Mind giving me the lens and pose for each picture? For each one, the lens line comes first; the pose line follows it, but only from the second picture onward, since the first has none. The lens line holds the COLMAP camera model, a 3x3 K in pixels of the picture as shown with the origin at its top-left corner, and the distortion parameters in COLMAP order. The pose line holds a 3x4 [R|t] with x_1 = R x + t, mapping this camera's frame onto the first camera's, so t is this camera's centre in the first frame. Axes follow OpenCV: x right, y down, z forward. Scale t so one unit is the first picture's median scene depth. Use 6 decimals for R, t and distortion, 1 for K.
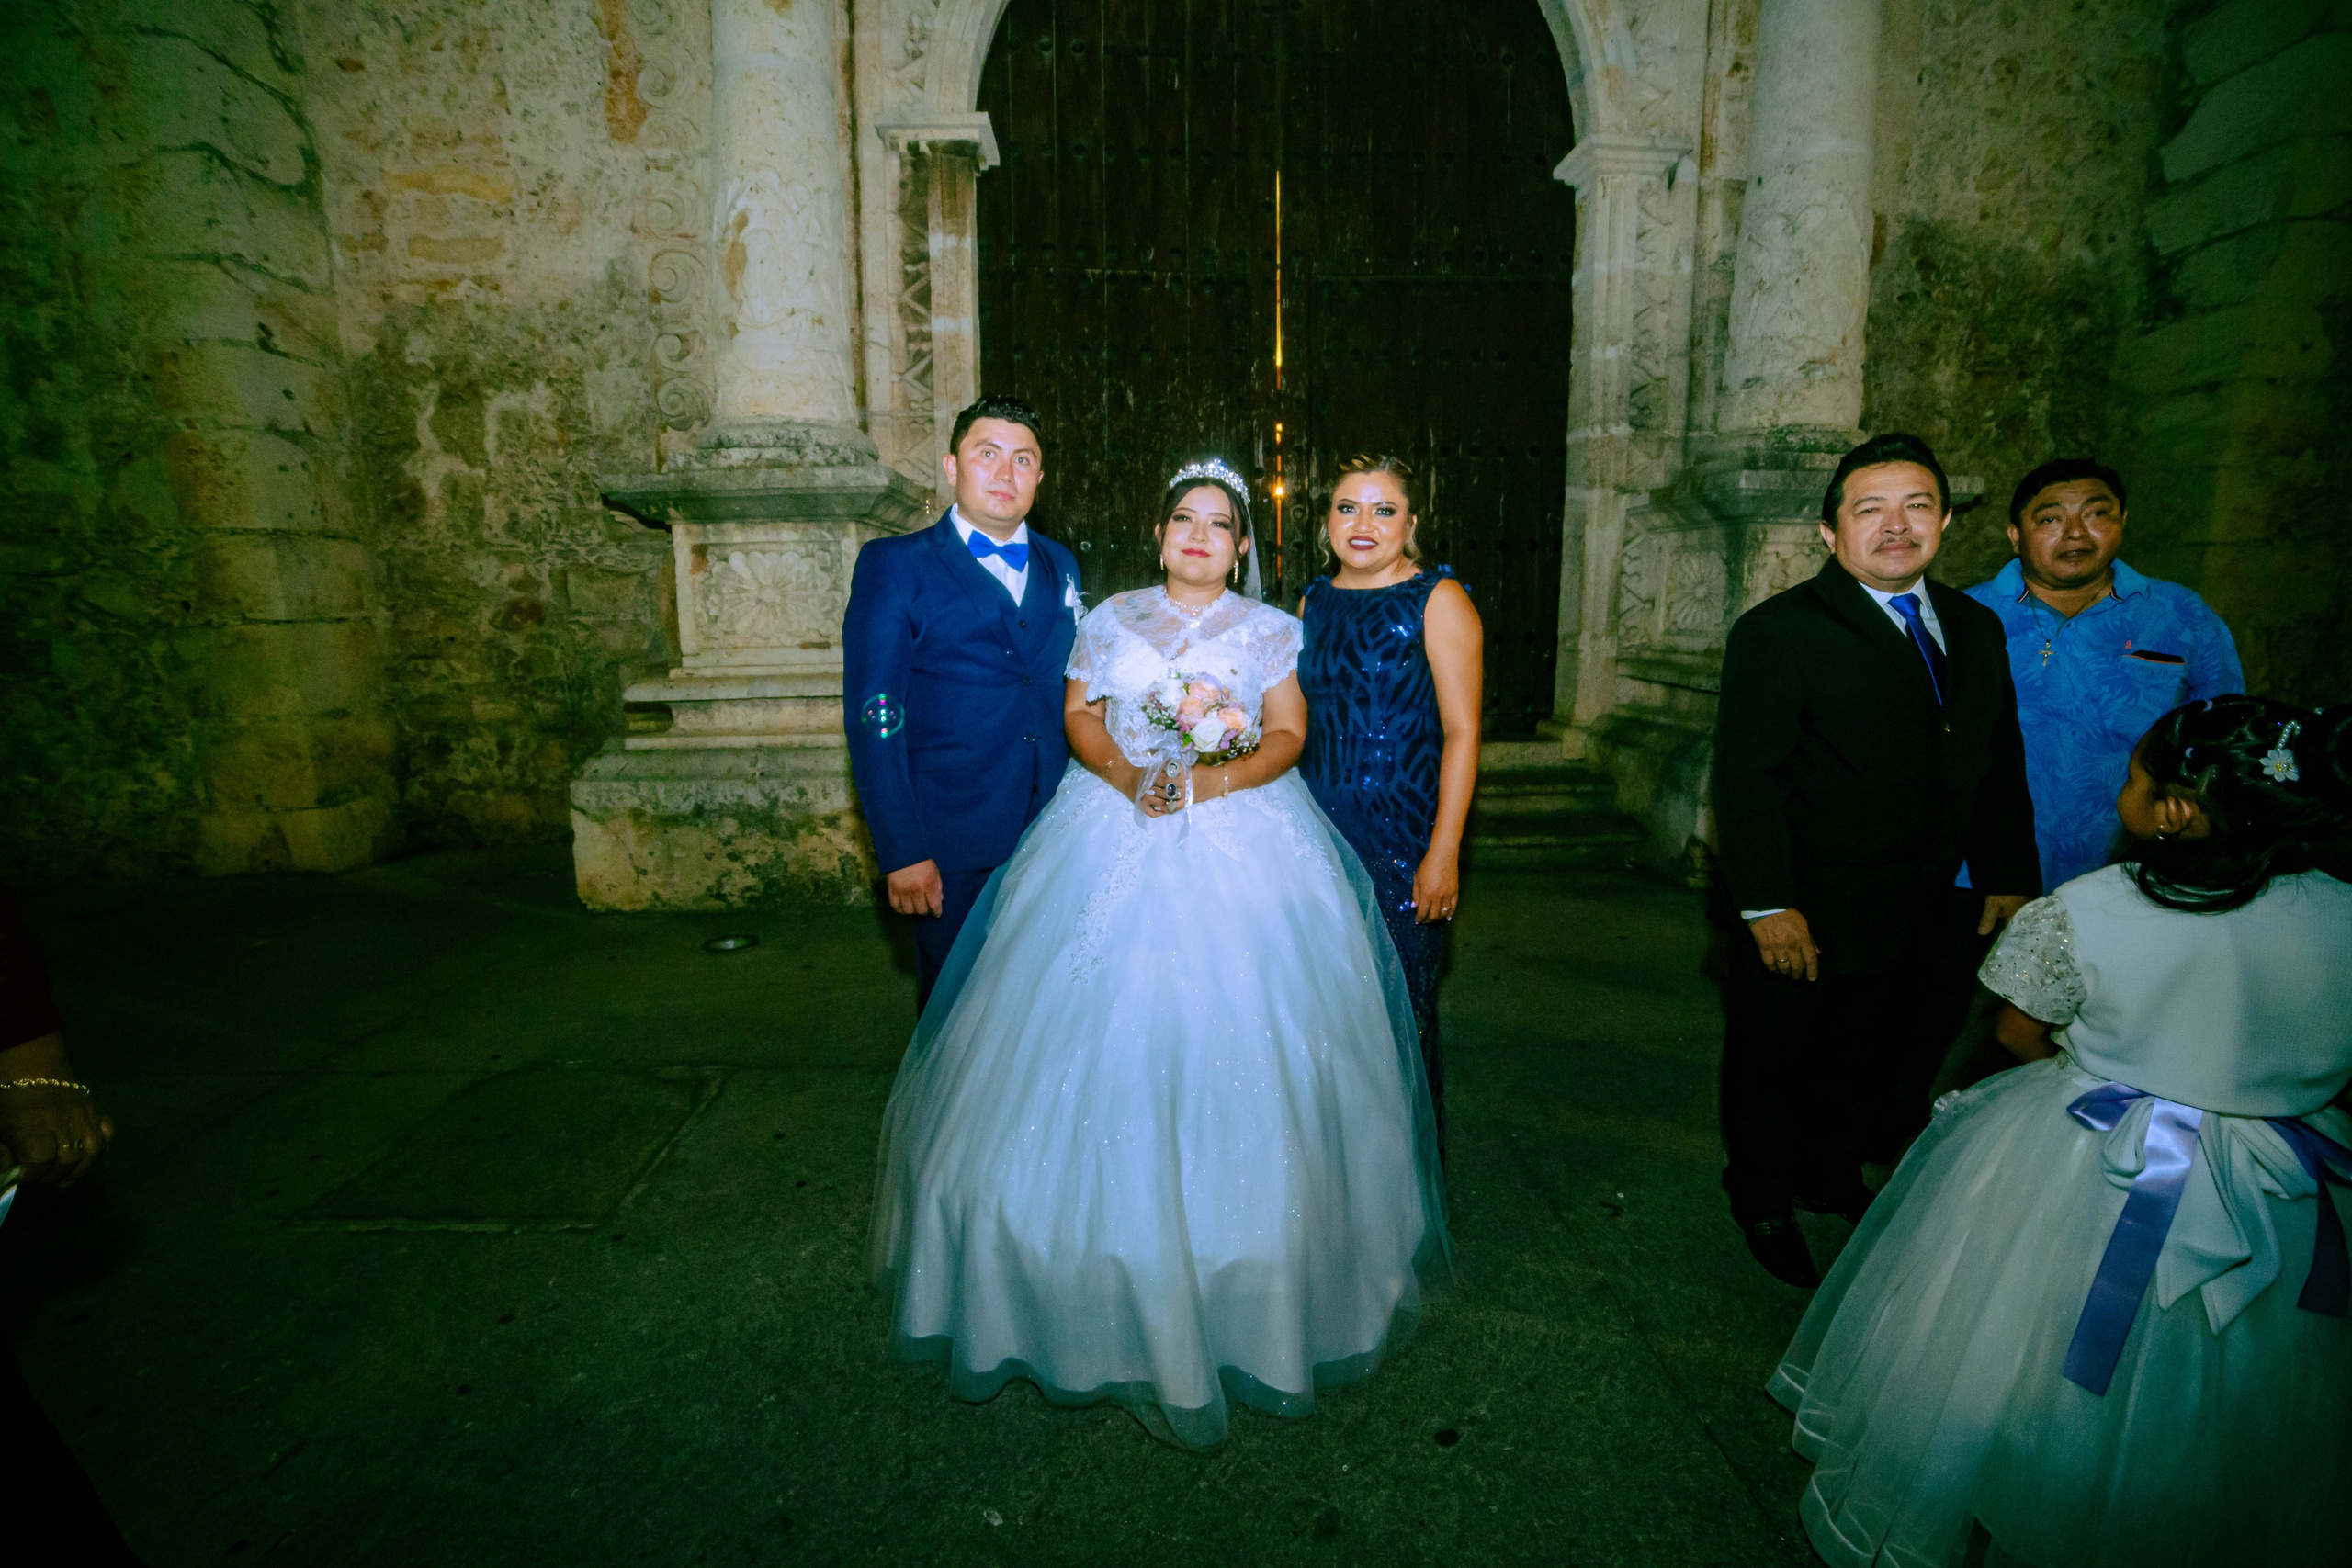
lens RADIAL K [[982.6, 0, 1175.2], [0, 982.6, 781.9], [0, 0, 1]] dist [-0.103799, 0.036396]
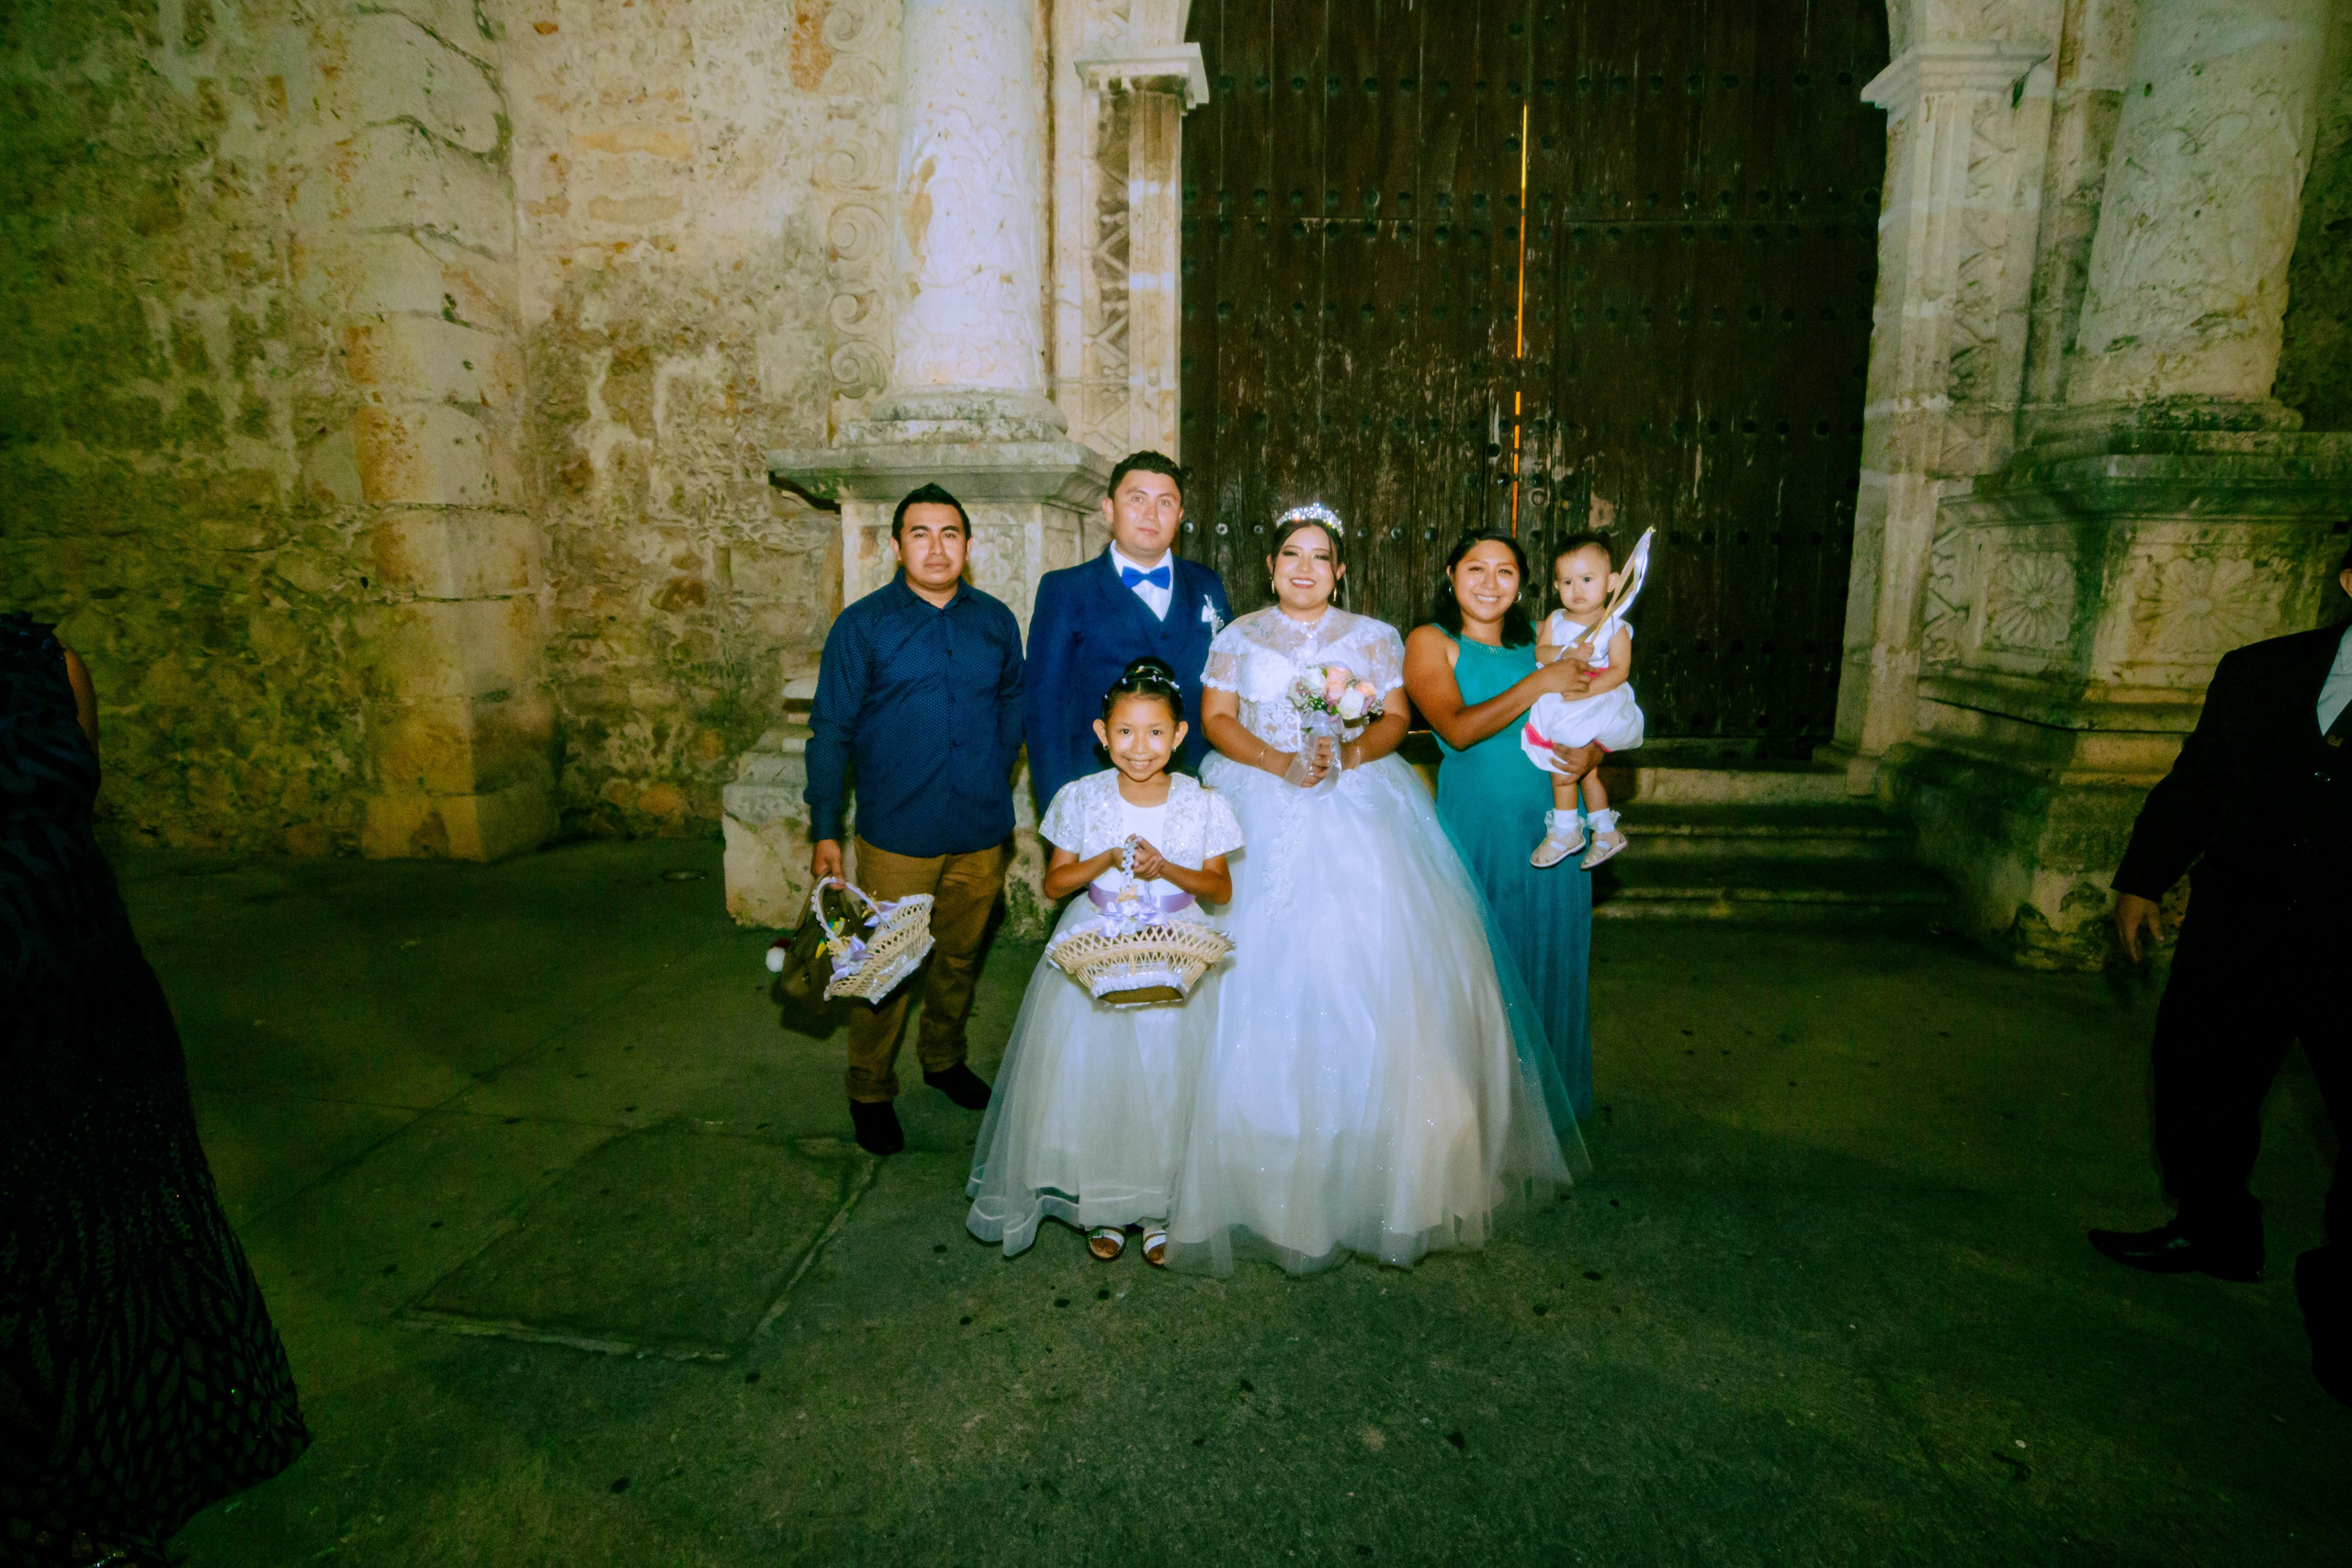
lens RADIAL K [[1059.3, 0, 1213.4], [0, 1059.3, 758.3], [0, 0, 1]] dist [-0.116029, 0.045126]
pose [[0.990763, 0.038763, -0.129950, -0.035470], [-0.039910, 0.999184, -0.006235, -0.031907], [0.129602, 0.011364, 0.991501, 0.060289]]
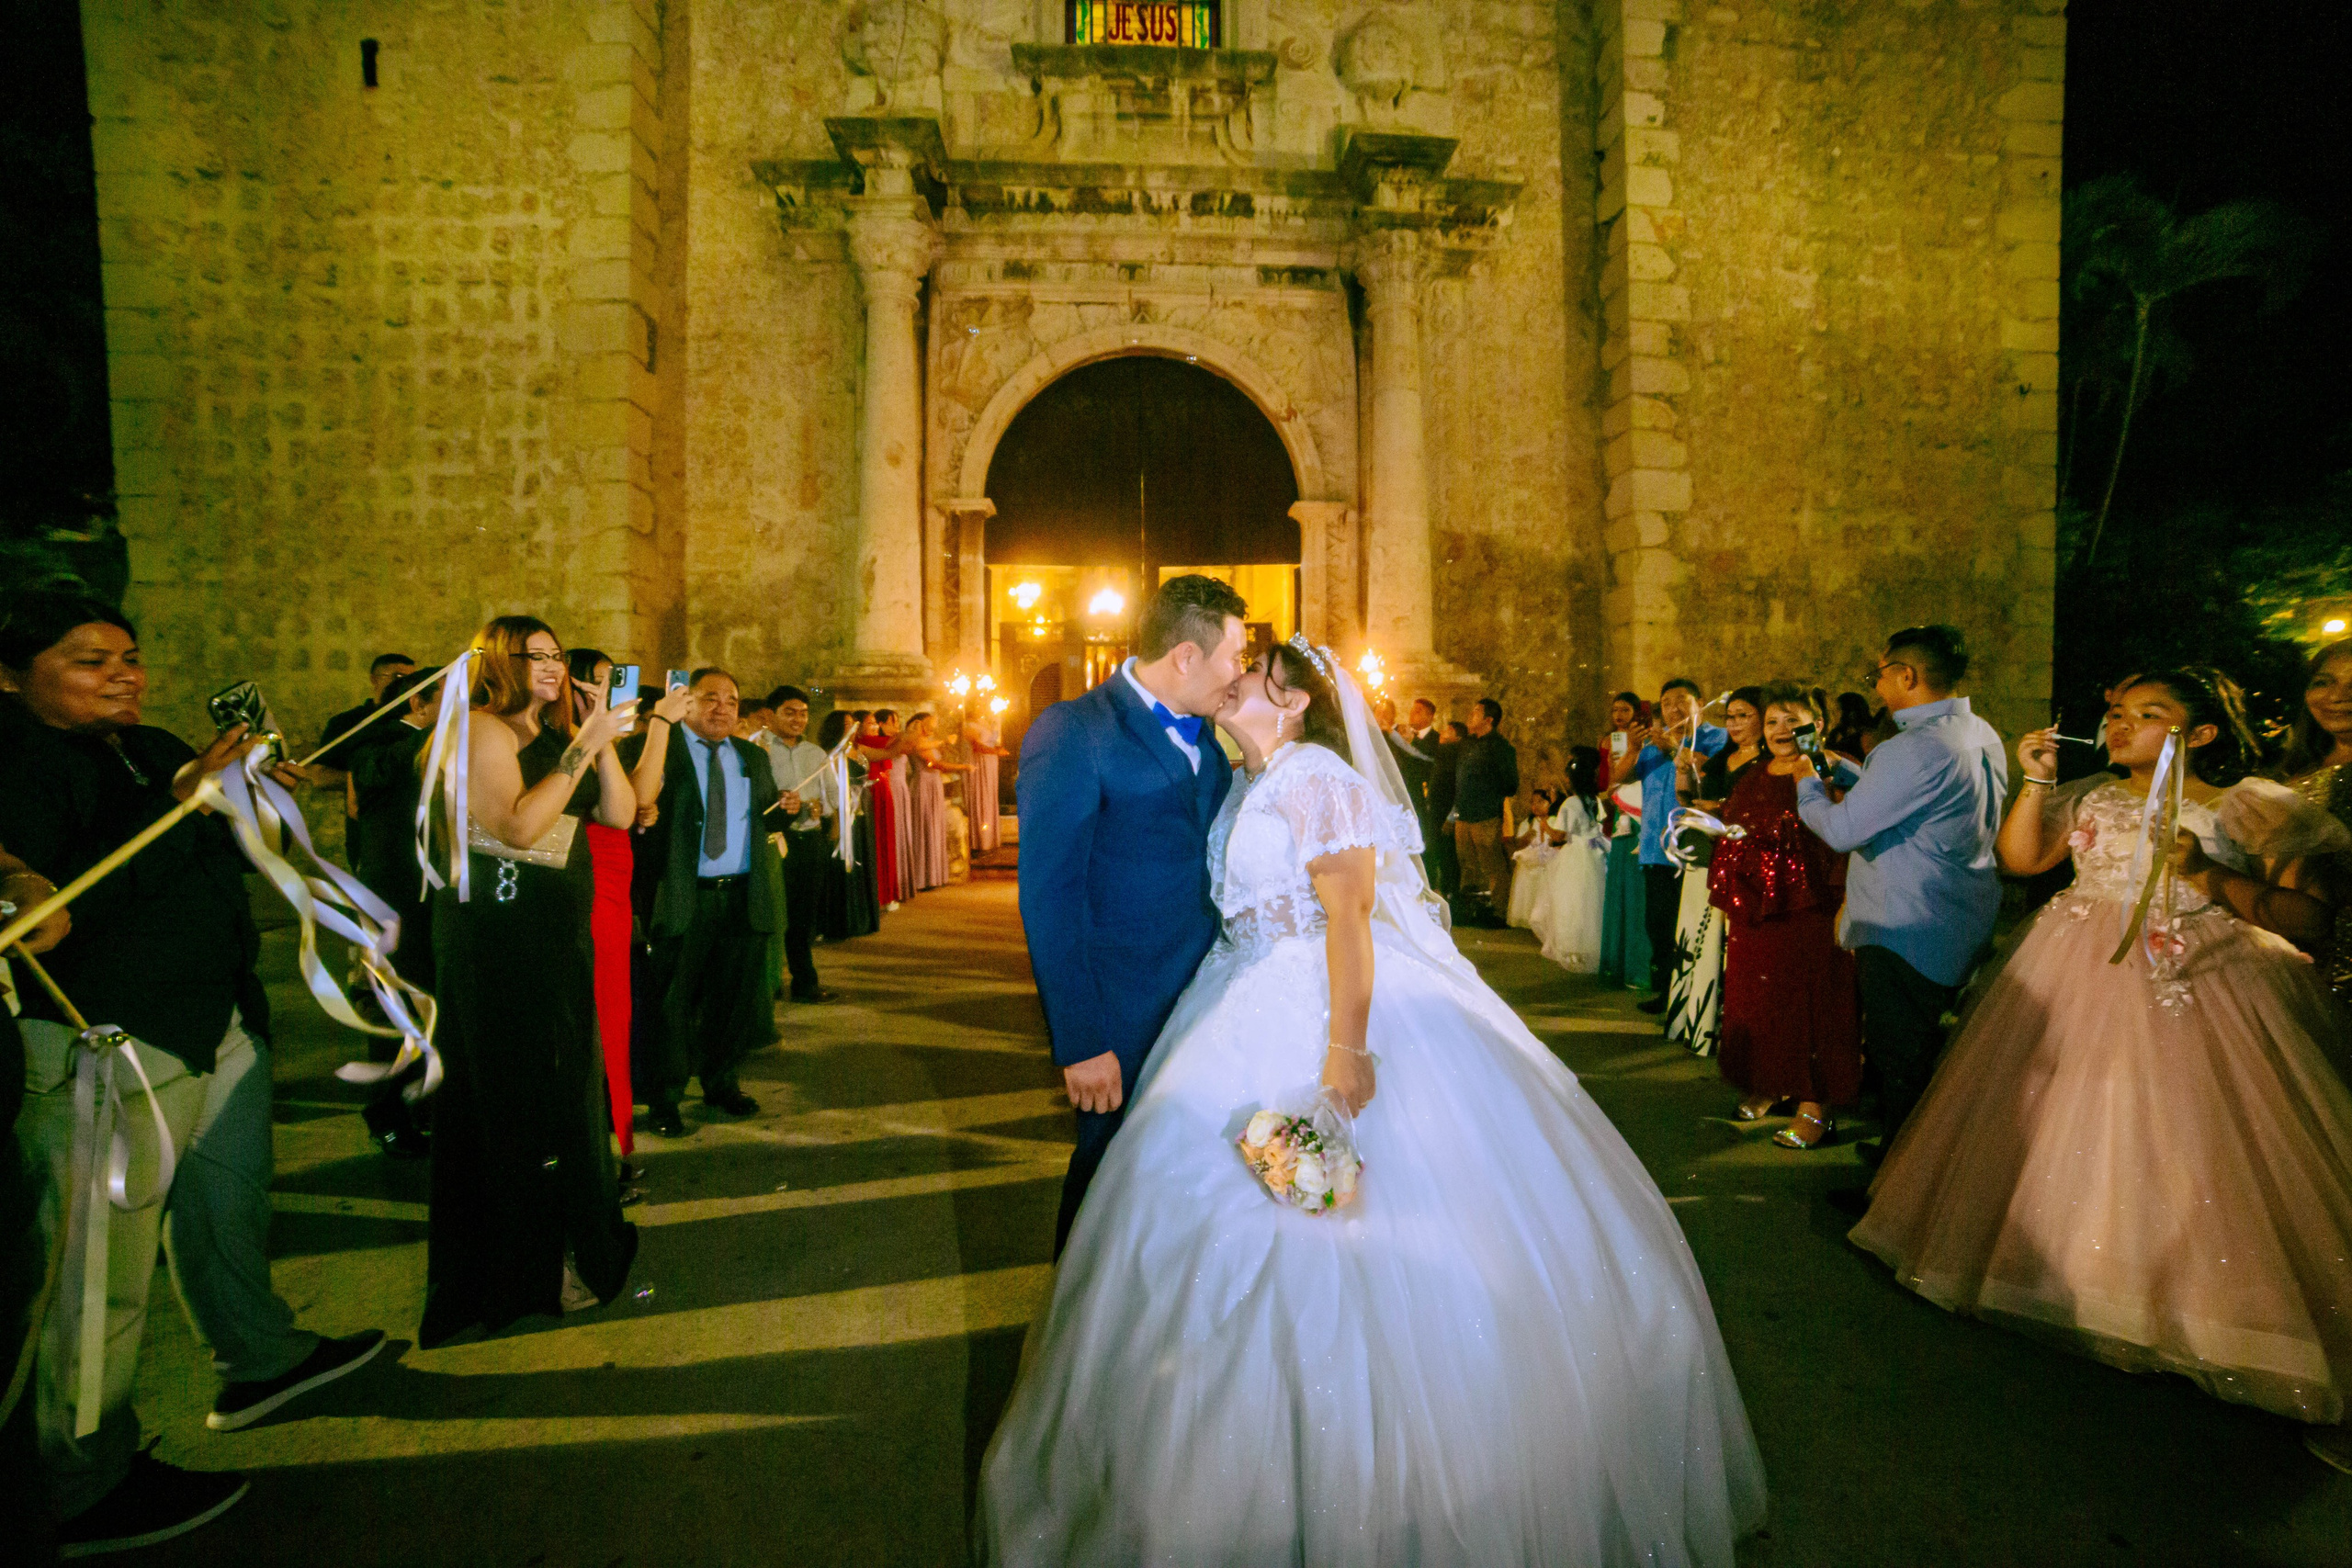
lens RADIAL K [[972.2, 0, 1164.5], [0, 972.2, 792.5], [0, 0, 1]] dist [-0.109235, 0.038635]
pose [[0.999913, 0.003017, -0.012860, 0.198160], [-0.004716, 0.990950, -0.134145, 0.183860], [0.012339, 0.134194, 0.990878, -0.931475]]
